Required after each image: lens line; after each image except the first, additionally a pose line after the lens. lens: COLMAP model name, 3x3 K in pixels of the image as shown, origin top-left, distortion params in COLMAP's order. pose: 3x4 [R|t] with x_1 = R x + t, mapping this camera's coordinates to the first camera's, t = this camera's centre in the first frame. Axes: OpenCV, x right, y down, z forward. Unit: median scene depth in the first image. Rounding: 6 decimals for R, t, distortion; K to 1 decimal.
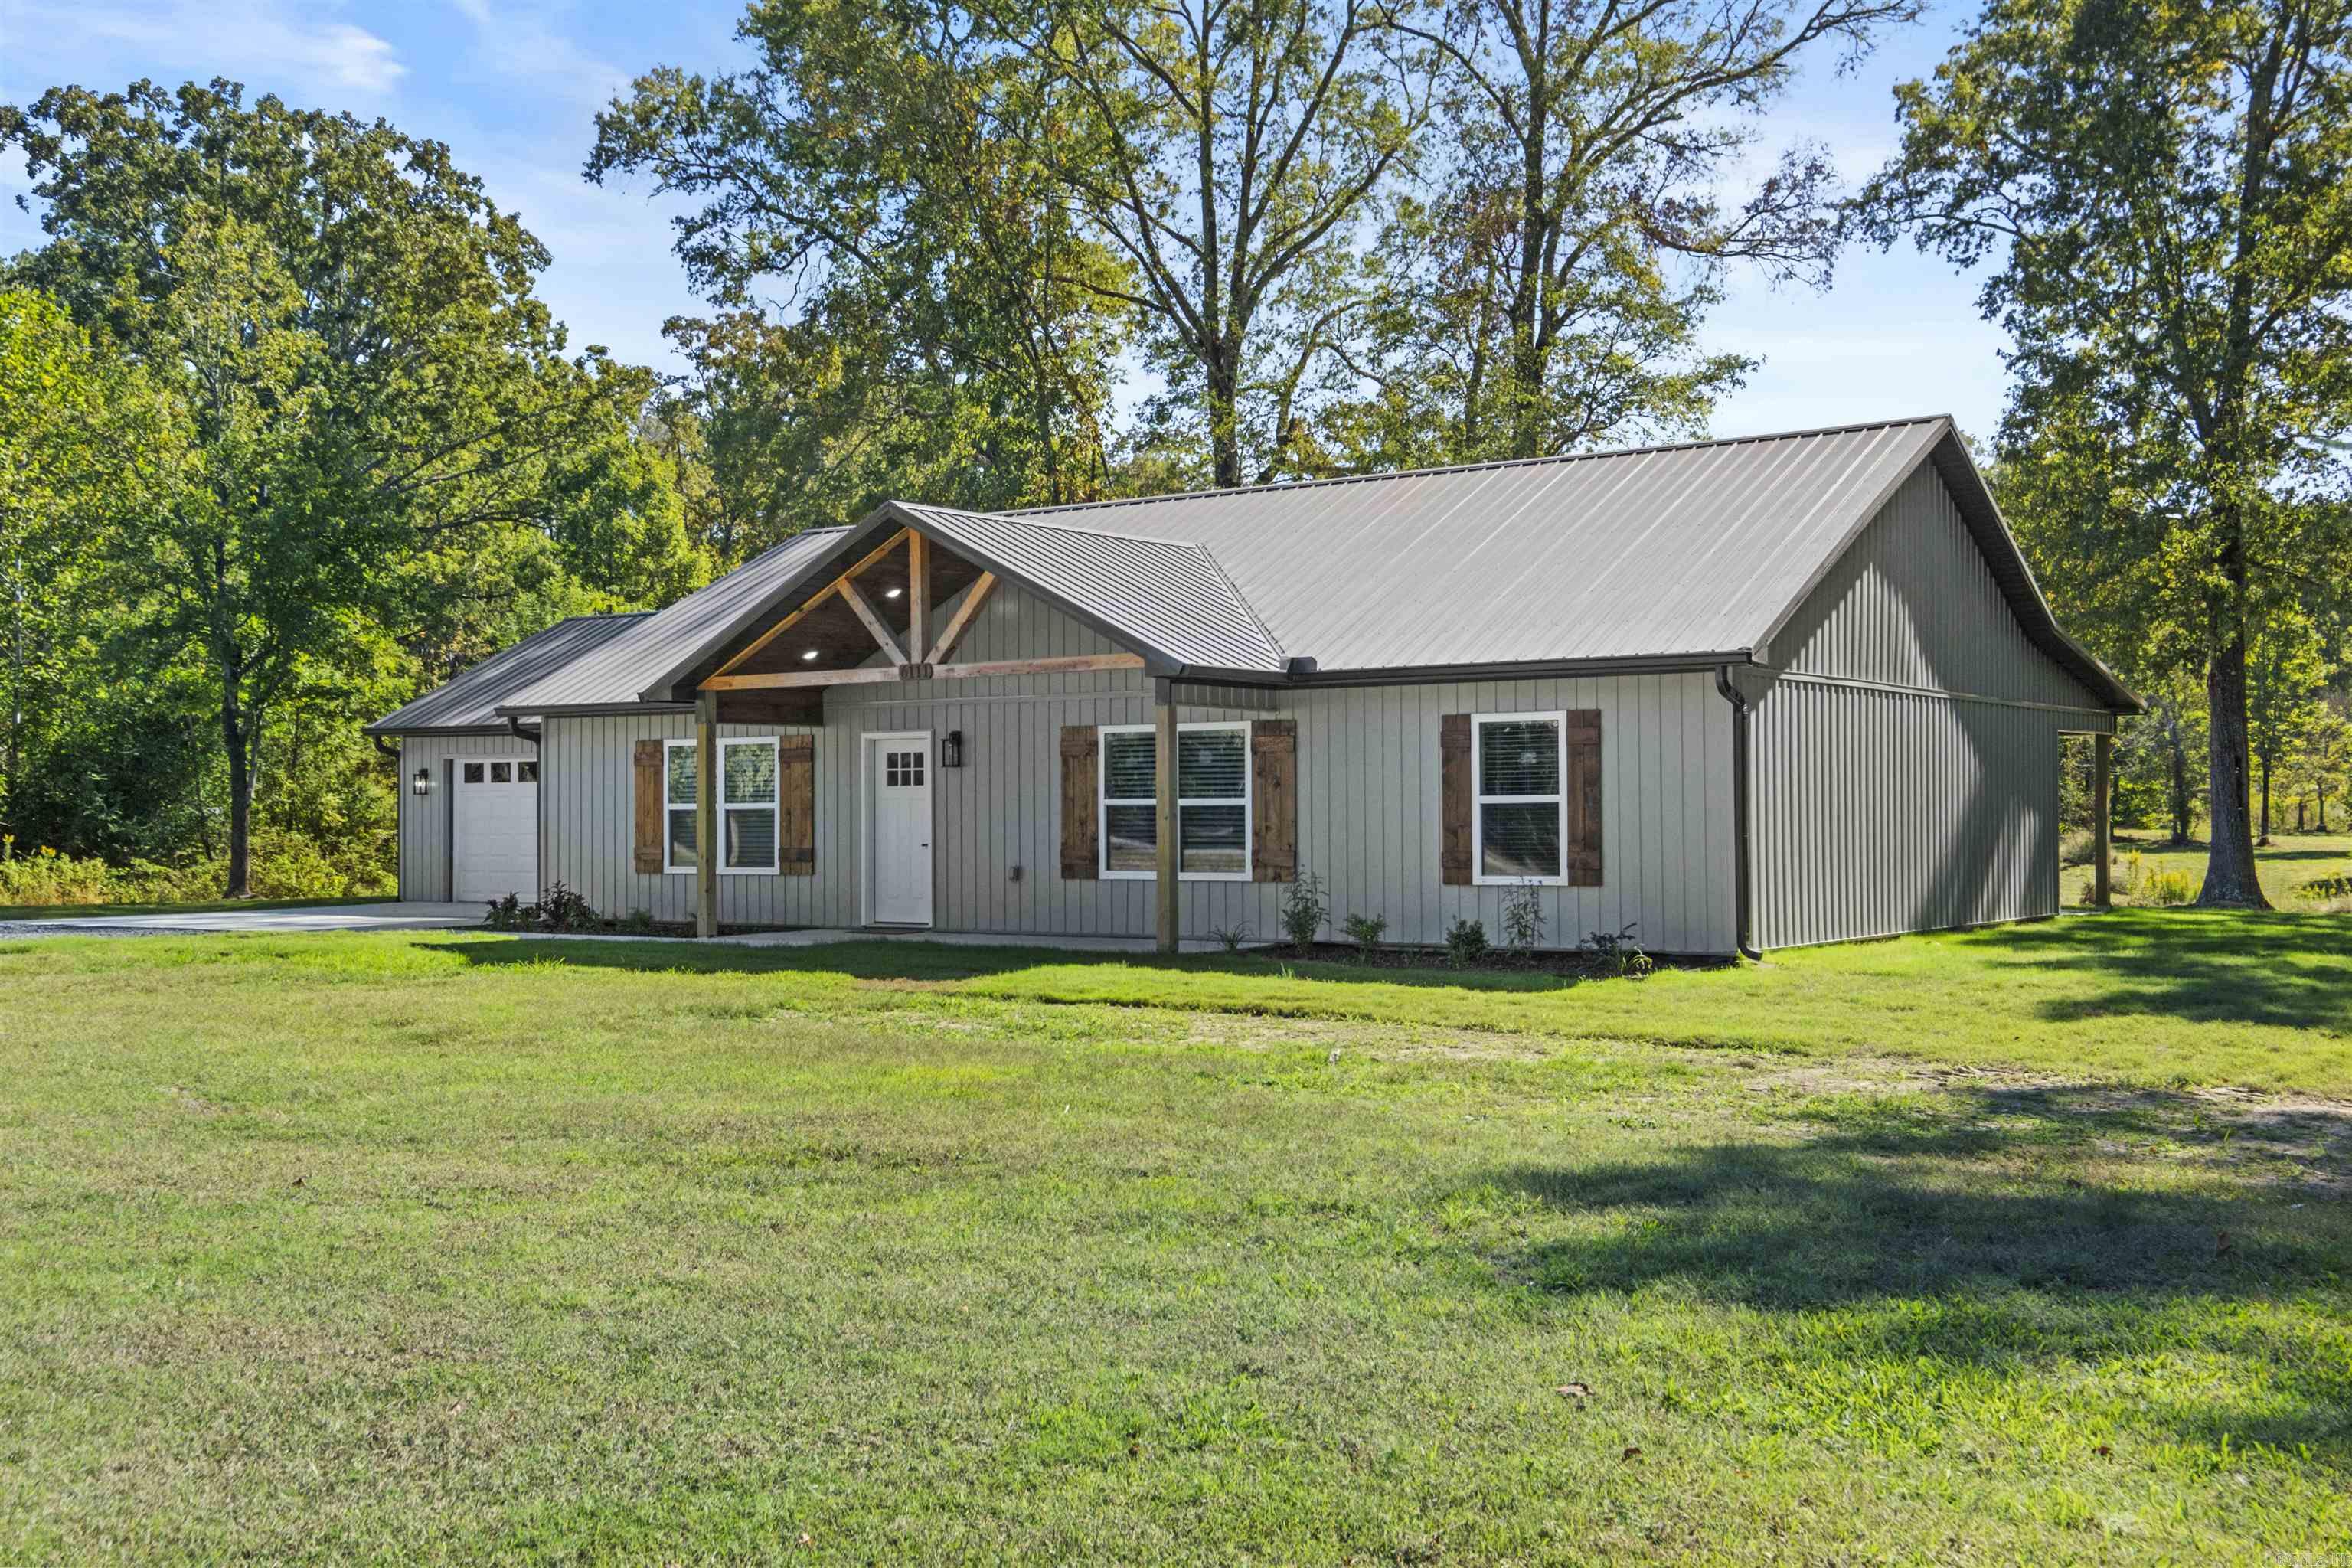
lens RADIAL K [[2355.6, 0, 1169.3], [0, 2355.6, 784.4], [0, 0, 1]] dist [-0.009851, 0.000000]
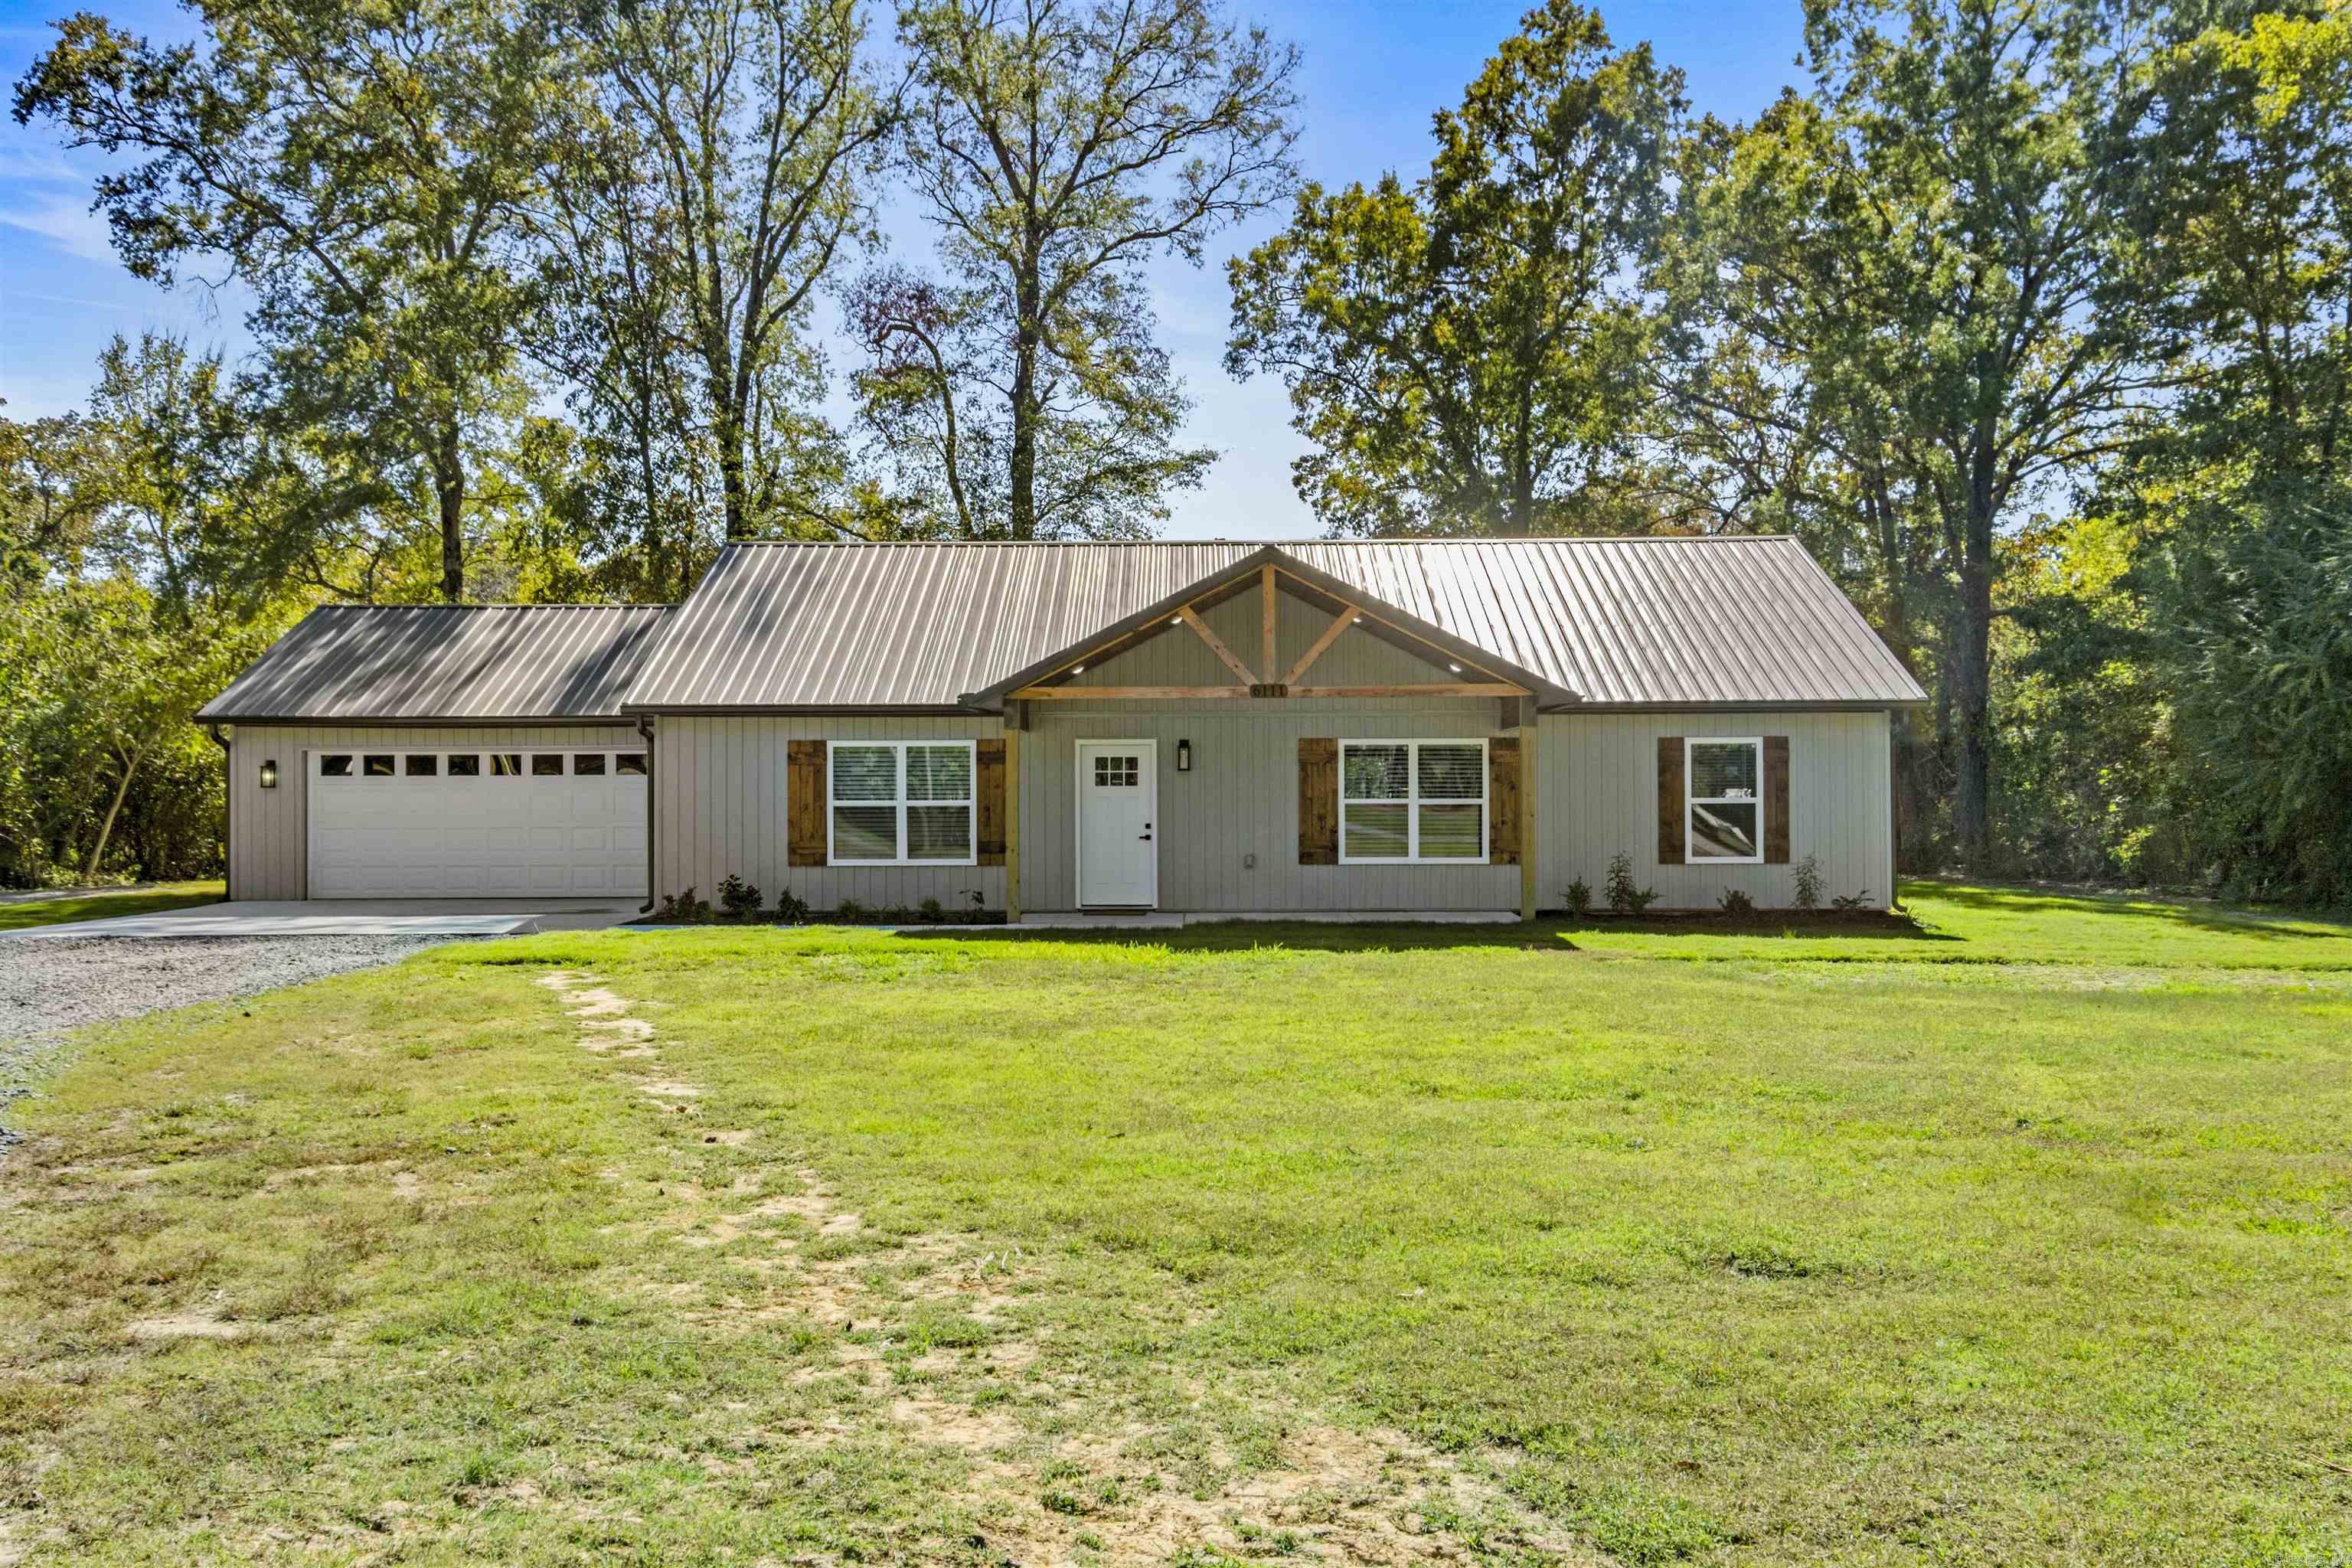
lens RADIAL K [[2011.1, 0, 1177.5], [0, 2011.1, 797.2], [0, 0, 1]] dist [0.010163, 0.004208]
pose [[0.825846, 0.003822, 0.563883, -0.684972], [-0.008843, 0.999942, 0.006172, -0.000122], [-0.563826, -0.010084, 0.825832, 0.186930]]
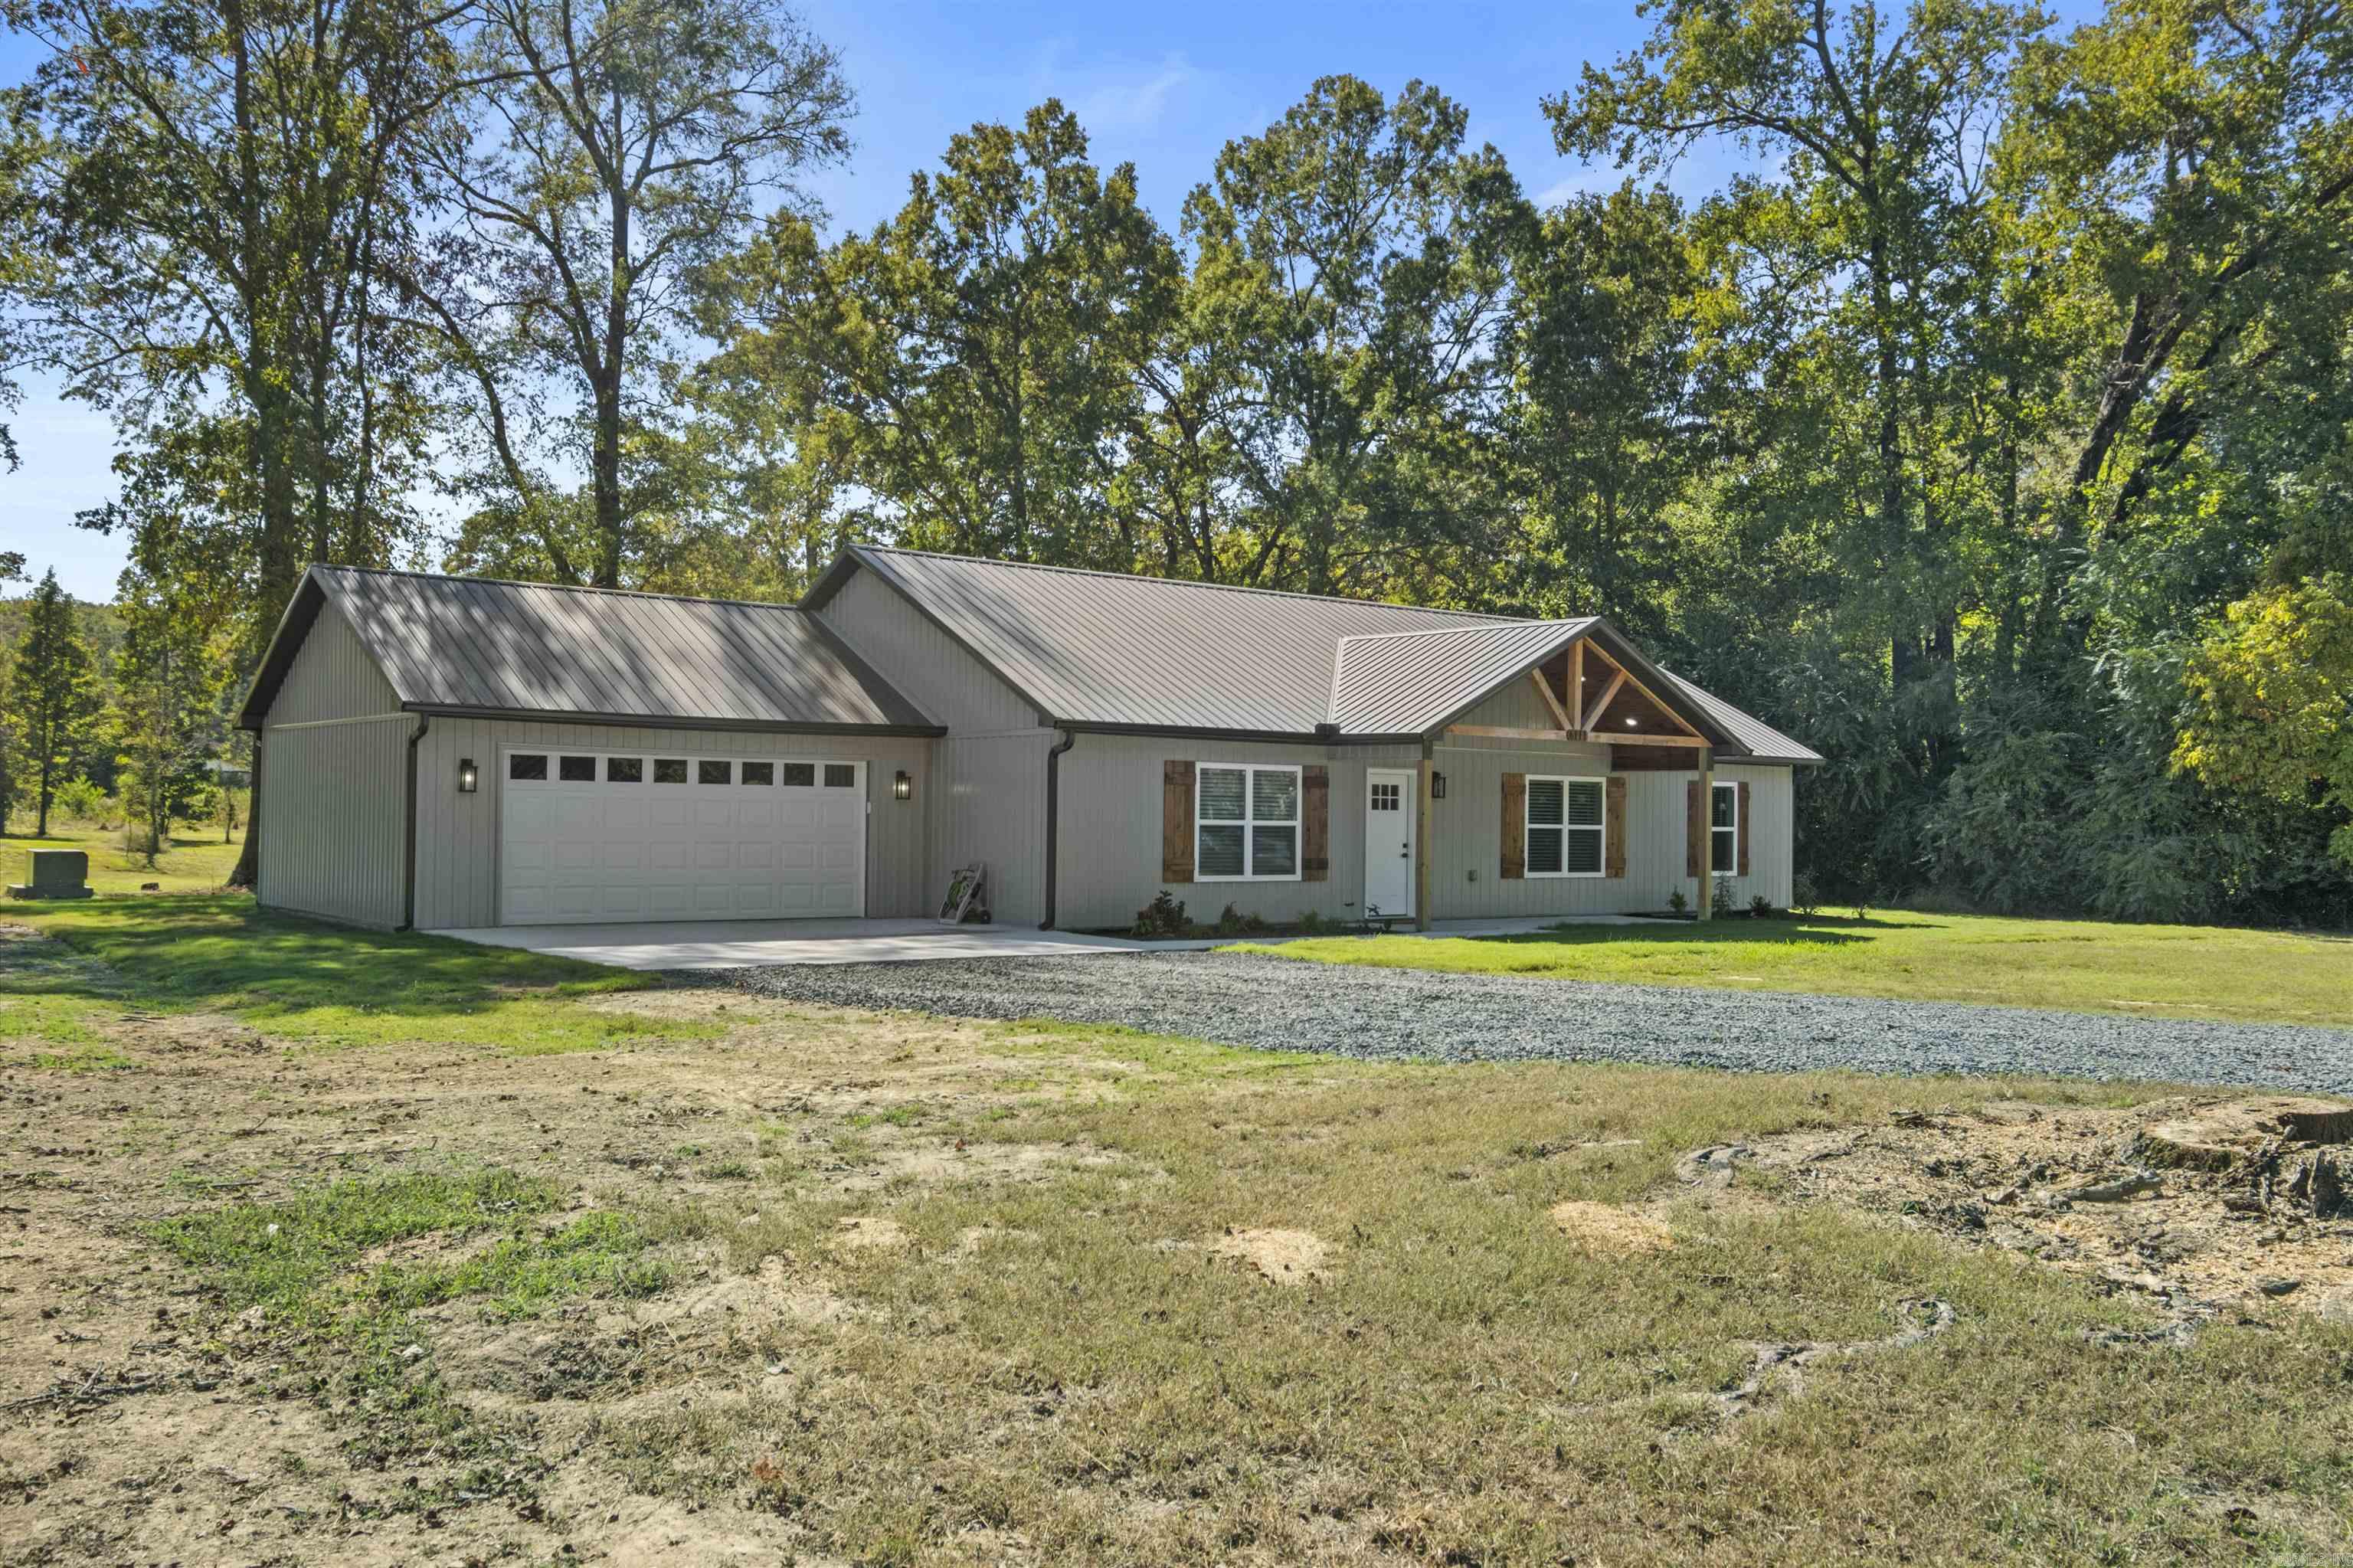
lens RADIAL K [[2012.0, 0, 1180.8], [0, 2012.0, 784.6], [0, 0, 1]] dist [0.010163, 0.004208]
pose [[0.276248, 0.028843, 0.960654, -1.293313], [-0.026346, 0.999401, -0.022431, 0.015523], [-0.960725, -0.019113, 0.276842, 0.857448]]
